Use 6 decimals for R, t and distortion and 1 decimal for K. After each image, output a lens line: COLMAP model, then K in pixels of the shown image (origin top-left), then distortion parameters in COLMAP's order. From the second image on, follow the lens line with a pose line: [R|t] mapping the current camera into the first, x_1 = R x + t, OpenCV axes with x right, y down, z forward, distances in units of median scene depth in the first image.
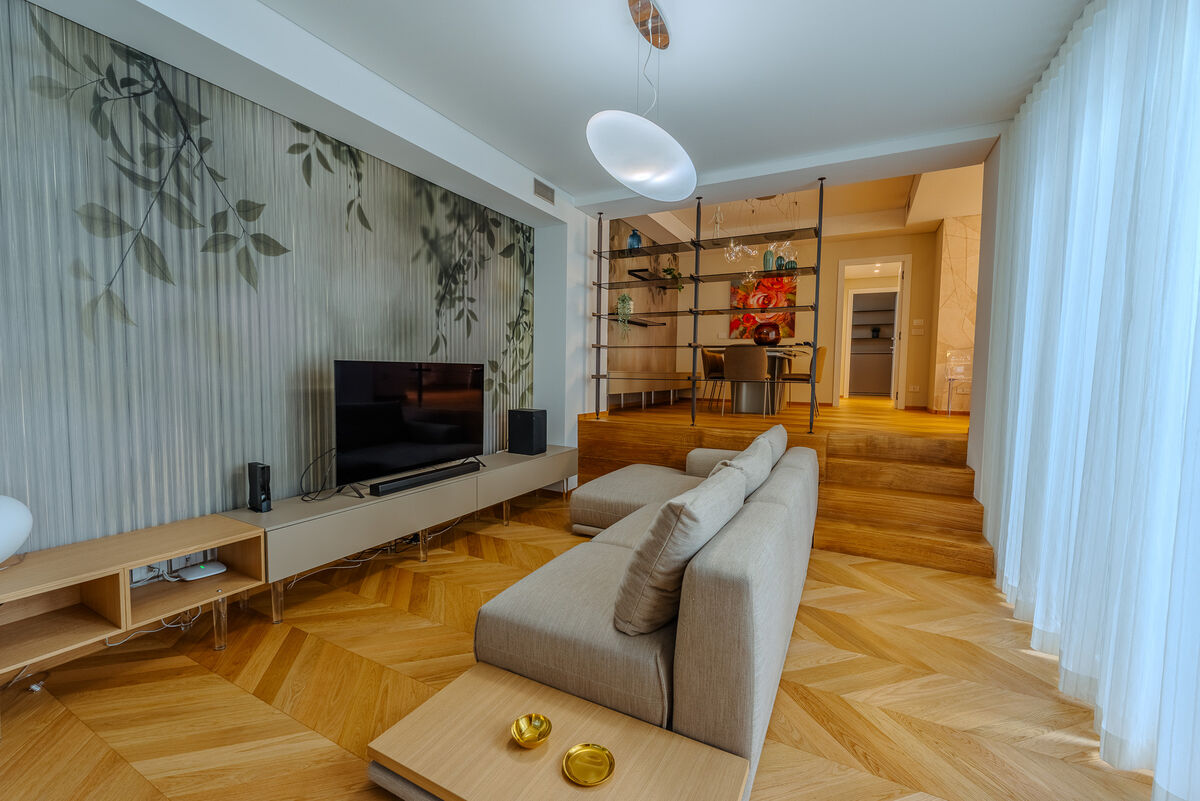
lens RADIAL K [[498.3, 0, 591.2], [0, 498.3, 403.5], [0, 0, 1]] dist [-0.001711, -0.000273]
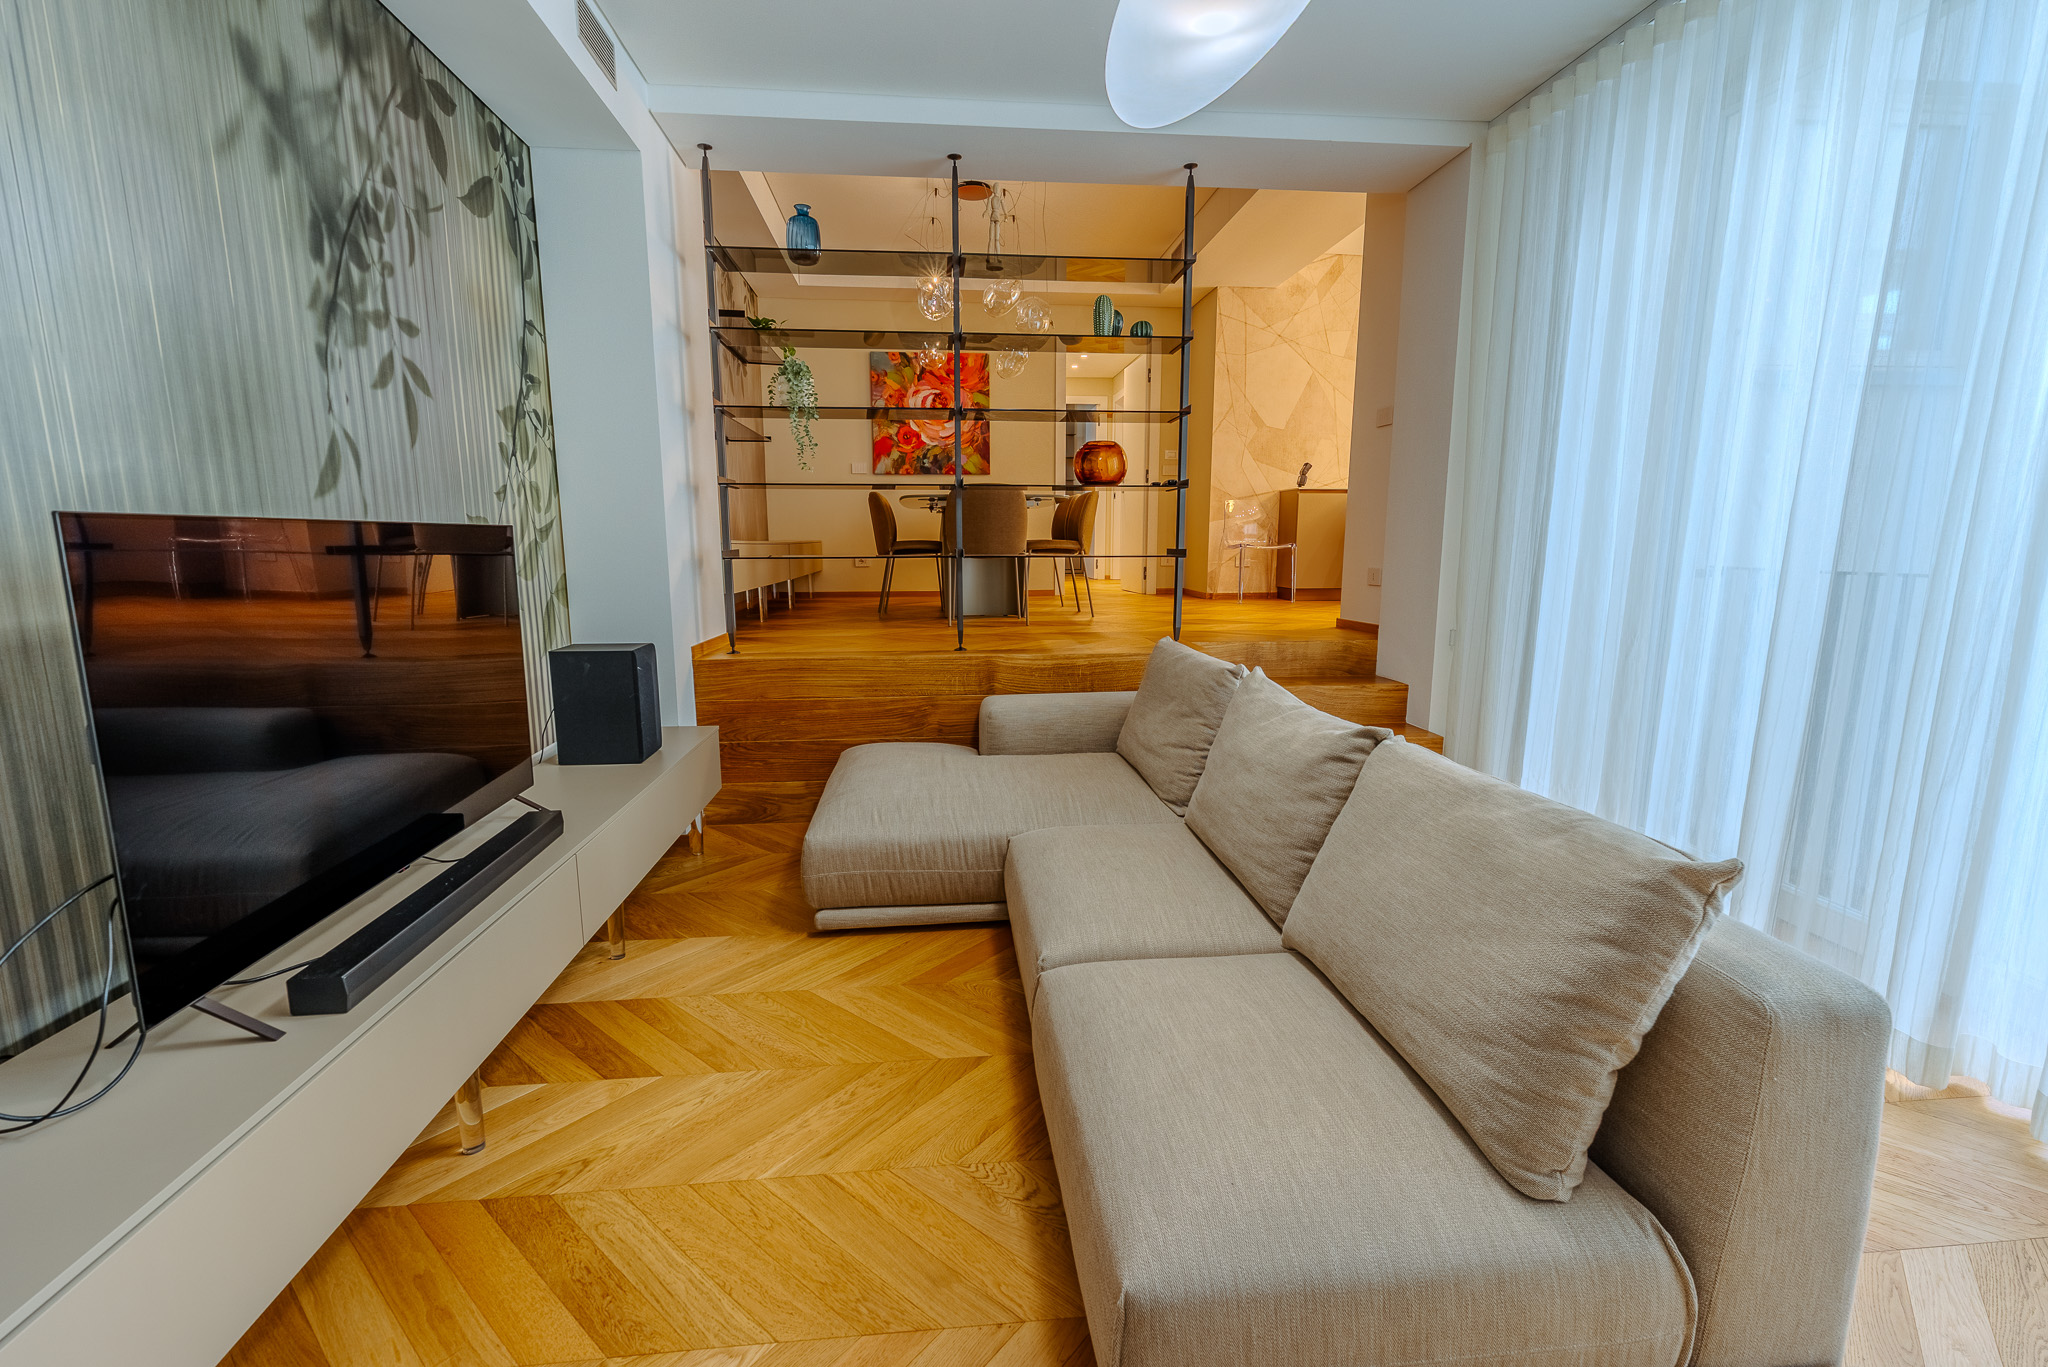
lens RADIAL K [[882.0, 0, 1019.0], [0, 882.0, 690.4], [0, 0, 1]] dist [0.001124, -0.000025]
pose [[0.825678, -0.110558, 0.553202, -0.271810], [0.051132, 0.991239, 0.121785, -0.022835], [-0.561820, -0.072269, 0.824097, 0.294643]]
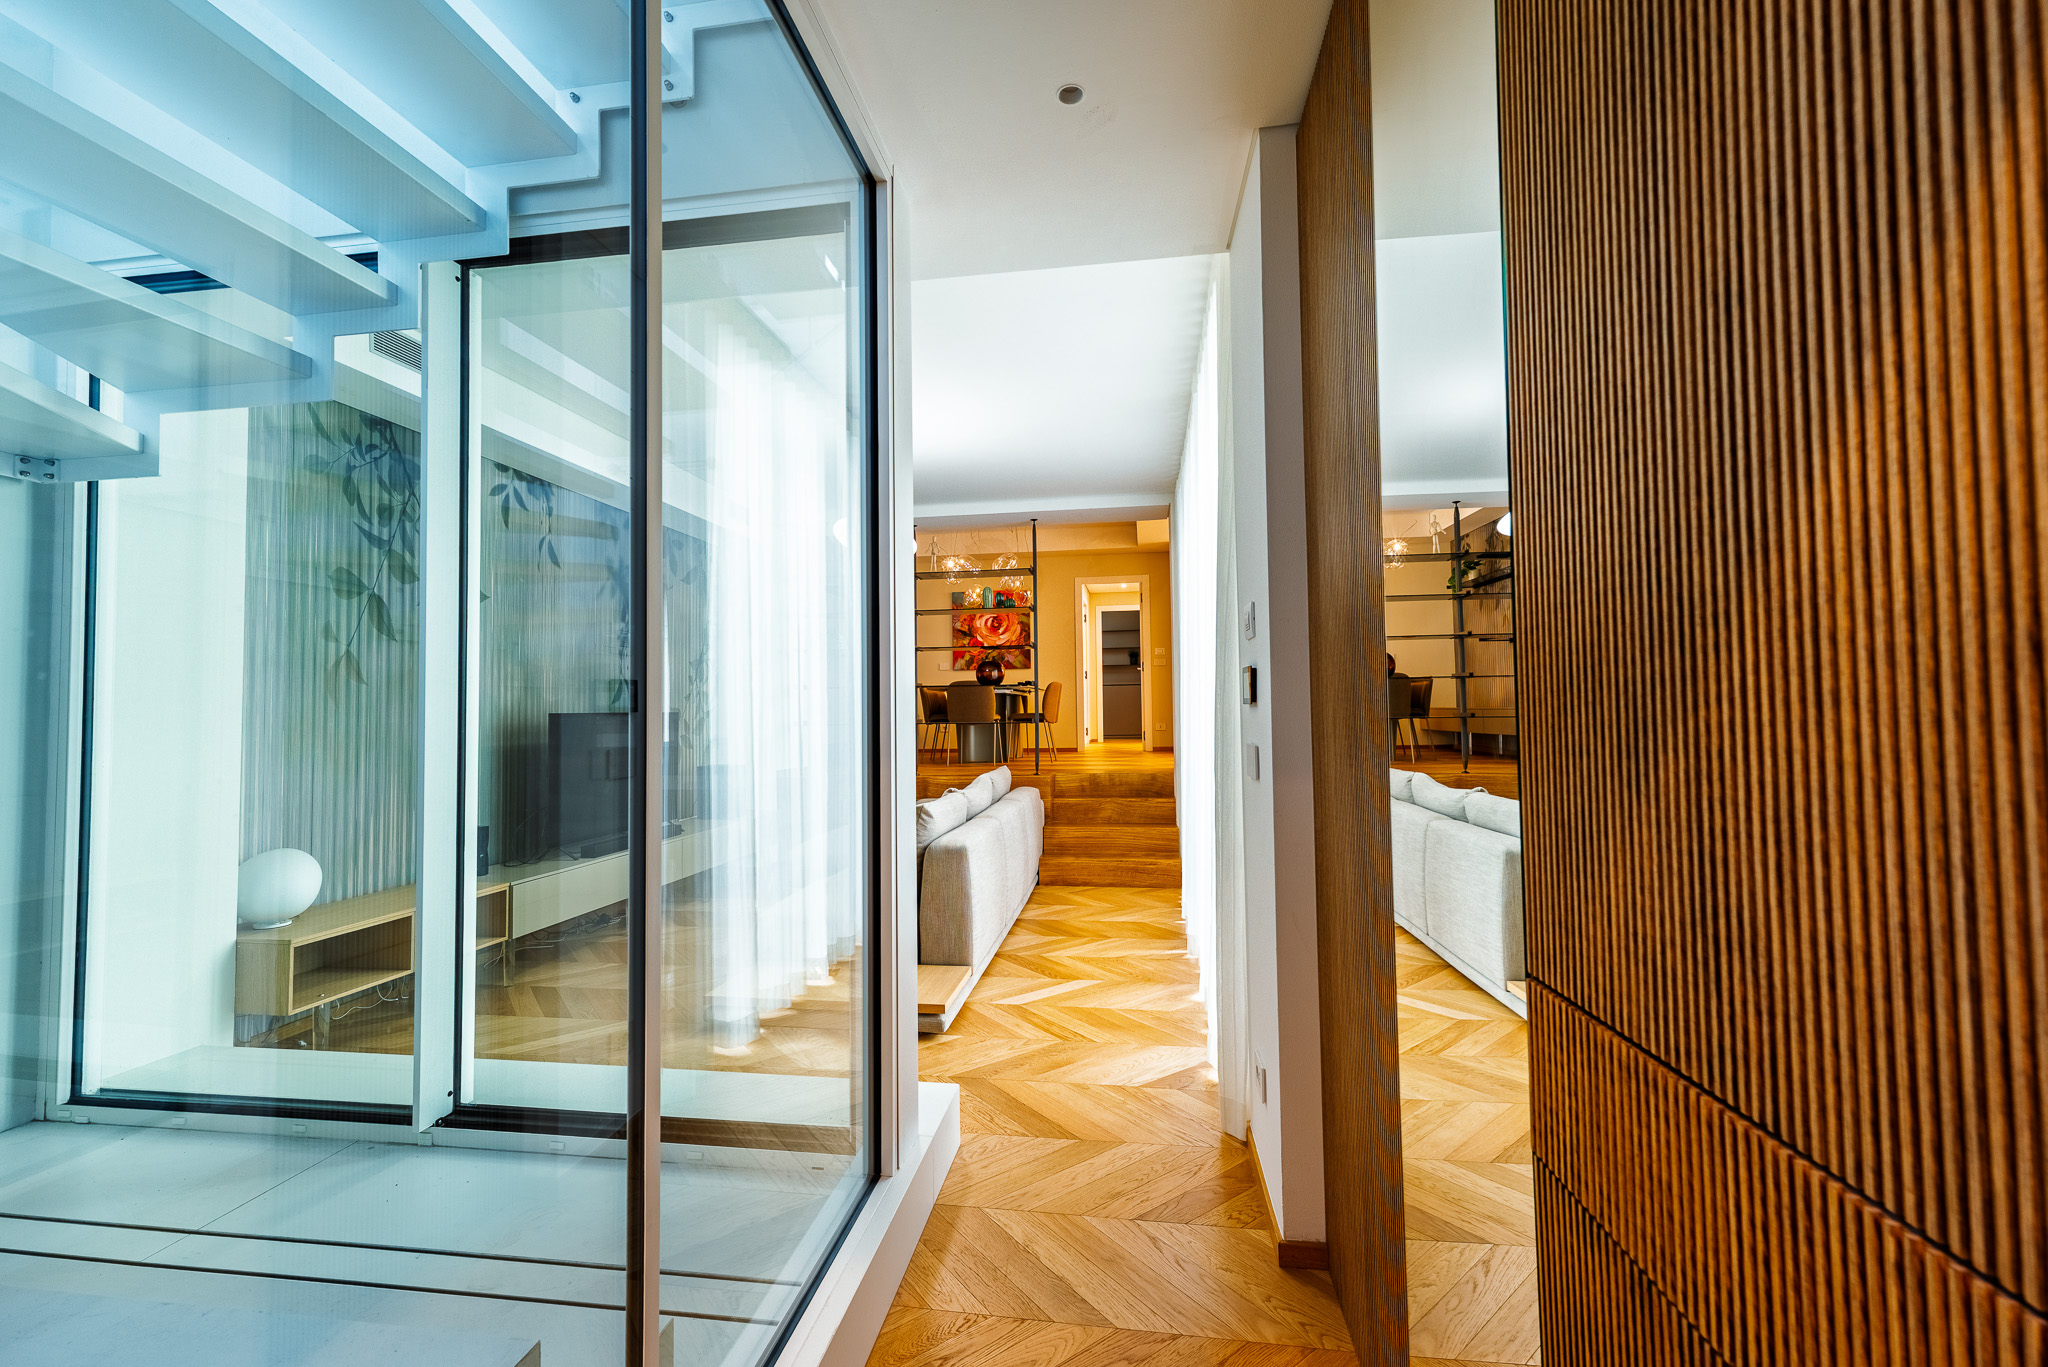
lens RADIAL K [[850.5, 0, 1008.9], [0, 850.5, 688.5], [0, 0, 1]] dist [-0.001711, -0.000273]
pose [[0.945756, -0.017459, 0.324409, -0.148763], [0.047544, 0.995242, -0.085046, 0.032189], [-0.321380, 0.095857, 0.942086, -0.574899]]
